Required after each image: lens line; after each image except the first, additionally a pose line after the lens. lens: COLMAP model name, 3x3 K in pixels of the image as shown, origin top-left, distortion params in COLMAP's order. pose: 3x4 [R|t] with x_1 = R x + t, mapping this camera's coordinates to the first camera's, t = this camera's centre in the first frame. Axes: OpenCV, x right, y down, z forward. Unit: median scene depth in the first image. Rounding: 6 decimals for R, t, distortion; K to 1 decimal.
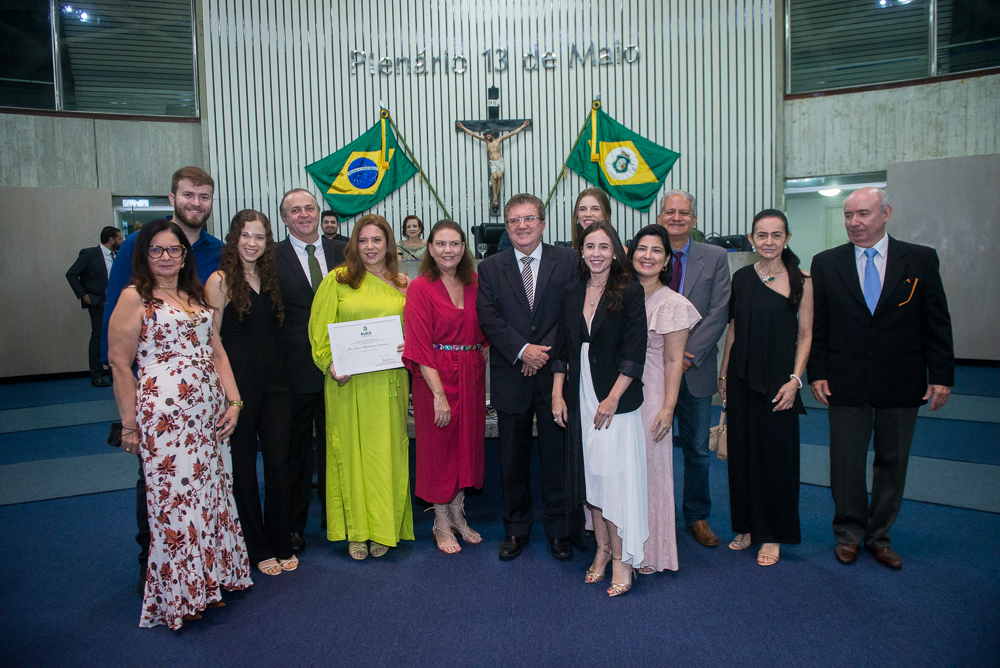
lens RADIAL K [[670.9, 0, 503.2], [0, 670.9, 341.1], [0, 0, 1]] dist [-0.058083, 0.002112]
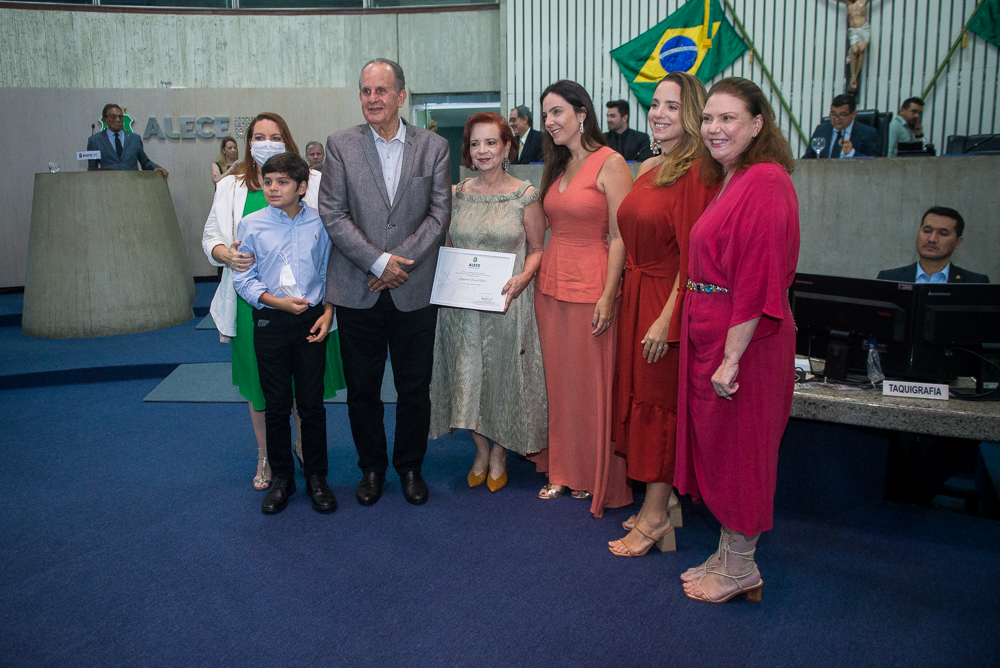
lens RADIAL K [[728.5, 0, 462.8], [0, 728.5, 311.2], [0, 0, 1]] dist [-0.057861, 0.001011]
pose [[0.867776, 0.096004, -0.487594, 0.021666], [-0.059279, 0.994154, 0.090243, -0.003008], [0.493407, -0.049407, 0.868394, 0.085822]]
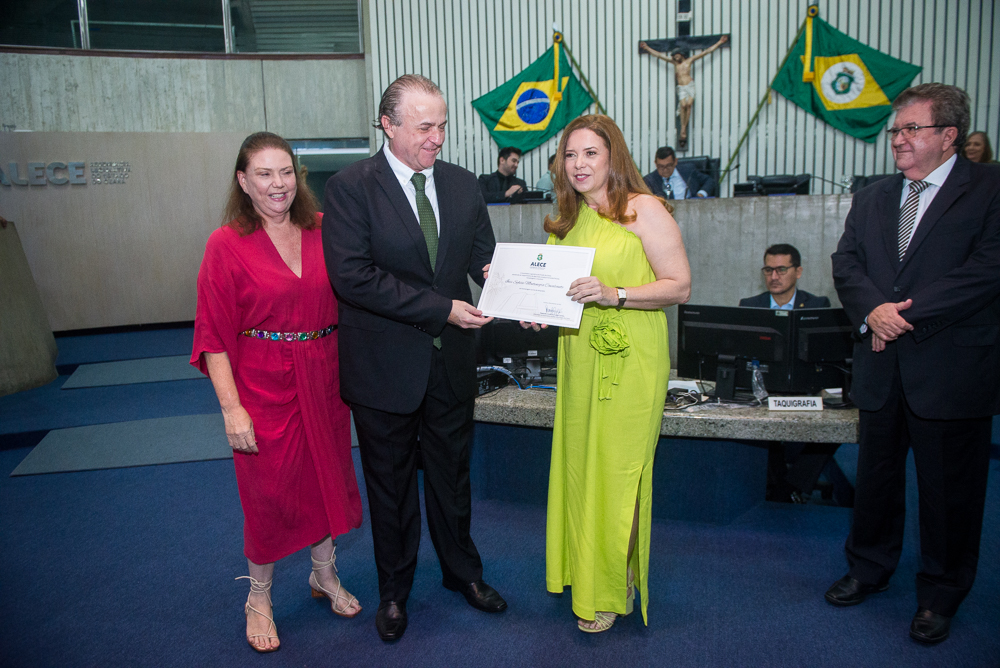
lens RADIAL K [[670.9, 0, 504.3], [0, 670.9, 341.2], [0, 0, 1]] dist [-0.058083, 0.002112]
pose [[0.967390, 0.040709, -0.249999, -0.009676], [-0.021324, 0.996585, 0.079766, -0.006150], [0.252392, -0.071834, 0.964955, 0.098259]]
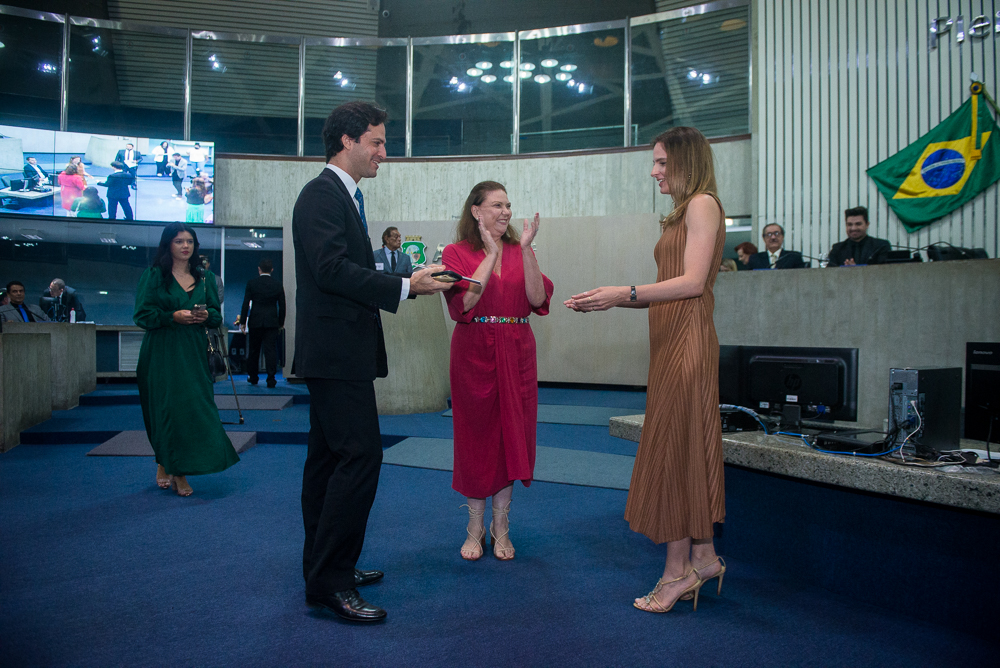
lens RADIAL K [[670.9, 0, 495.6], [0, 670.9, 337.3], [0, 0, 1]] dist [-0.058083, 0.002112]
pose [[0.617151, 0.040273, -0.785813, 0.073086], [-0.107508, 0.993639, -0.033509, 0.025707], [0.779466, 0.105161, 0.617555, 0.145894]]
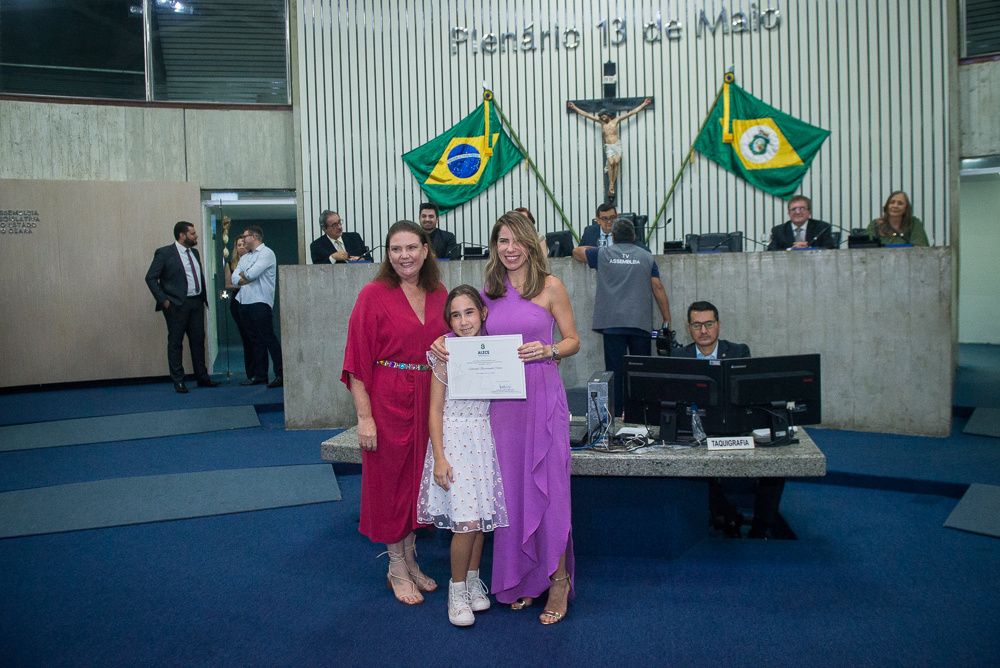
lens RADIAL K [[728.5, 0, 503.8], [0, 728.5, 313.9], [0, 0, 1]] dist [-0.057861, 0.001011]
pose [[0.990424, 0.006131, -0.137923, -0.019584], [-0.011606, 0.999174, -0.038932, -0.006707], [0.137571, 0.040160, 0.989677, 0.039560]]
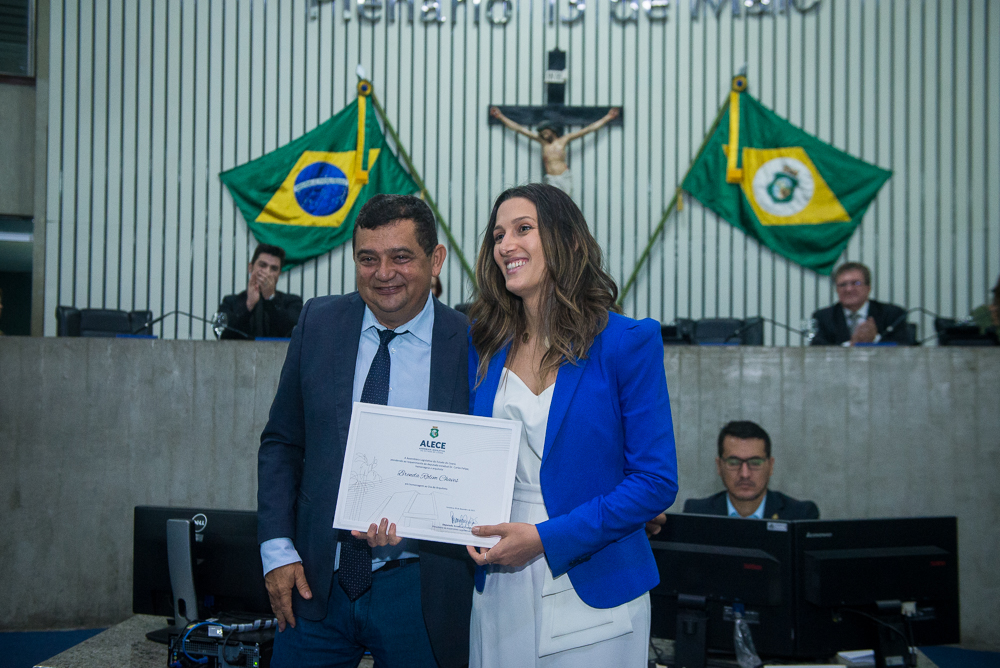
lens RADIAL K [[1092.1, 0, 493.7], [0, 1092.1, 336.0], [0, 0, 1]] dist [0.053083, 0.000000]
pose [[0.999076, 0.036639, -0.022451, -0.039004], [-0.039422, 0.989423, -0.139600, -0.004409], [0.017099, 0.140356, 0.989953, 0.100542]]
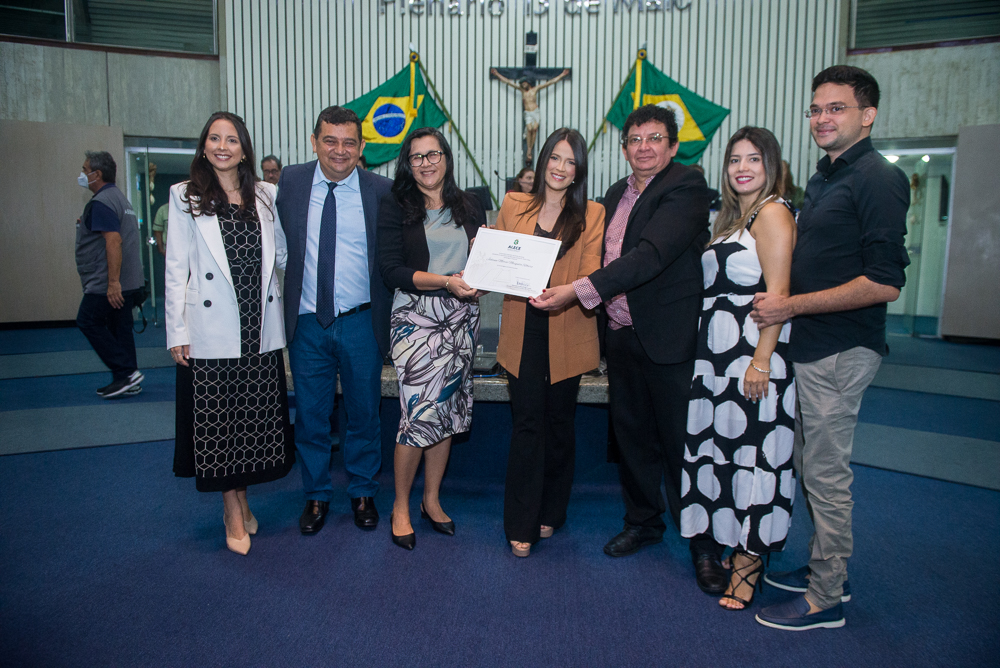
lens RADIAL K [[670.9, 0, 504.1], [0, 670.9, 336.7], [0, 0, 1]] dist [-0.058083, 0.002112]
pose [[0.999032, 0.039010, -0.020322, -0.017864], [-0.038255, 0.998609, 0.036297, 0.012318], [0.021710, -0.035485, 0.999134, 0.056277]]
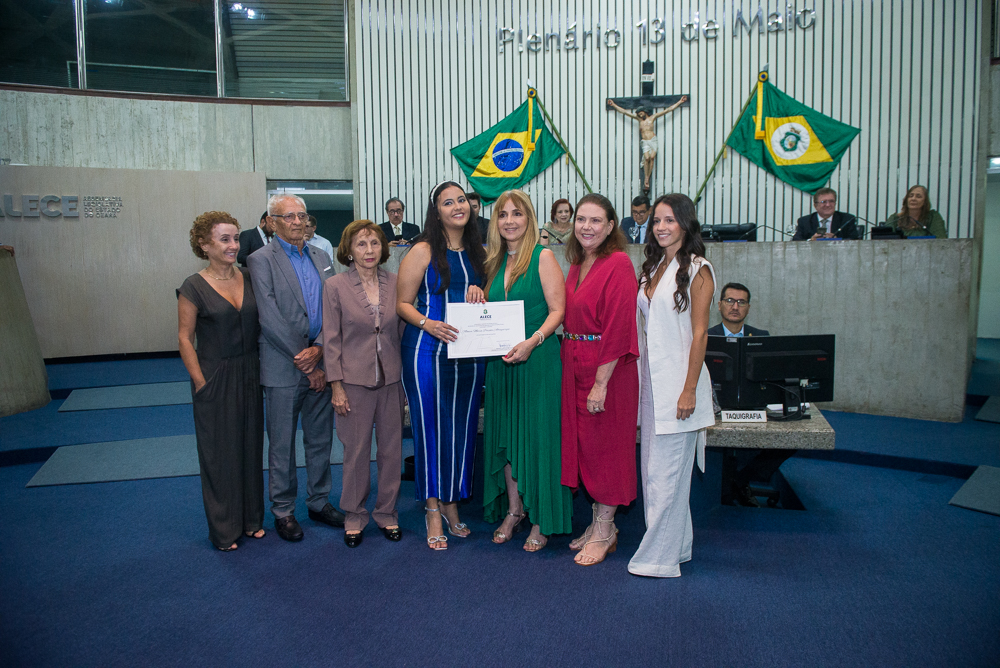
lens RADIAL K [[670.9, 0, 504.0], [0, 670.9, 341.4], [0, 0, 1]] dist [-0.058083, 0.002112]
pose [[0.979032, 0.037820, -0.200164, -0.011994], [-0.034887, 0.999226, 0.018161, 0.000956], [0.200696, -0.010797, 0.979594, 0.046591]]
